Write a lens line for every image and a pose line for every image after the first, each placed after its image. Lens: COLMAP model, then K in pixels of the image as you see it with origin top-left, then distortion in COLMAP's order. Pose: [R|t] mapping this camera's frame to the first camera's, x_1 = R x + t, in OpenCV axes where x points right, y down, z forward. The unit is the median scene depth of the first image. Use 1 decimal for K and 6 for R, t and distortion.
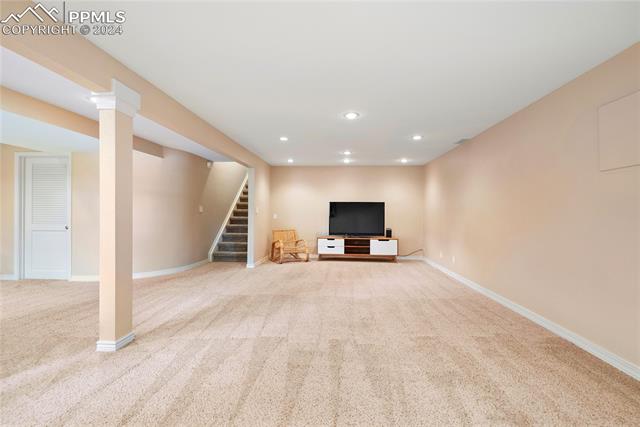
lens RADIAL K [[277.4, 0, 320.1], [0, 277.4, 211.3], [0, 0, 1]] dist [-0.001044, -0.000177]
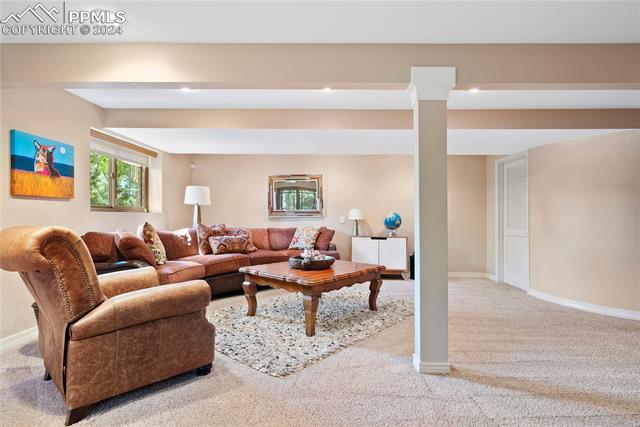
lens RADIAL K [[335.2, 0, 320.1], [0, 335.2, 213.9], [0, 0, 1]] dist [0.001204, 0.000212]
pose [[0.080128, -0.002820, -0.996781, 0.118688], [-0.007261, 0.999968, -0.003413, 0.001473], [0.996758, 0.007511, 0.080105, 0.233355]]
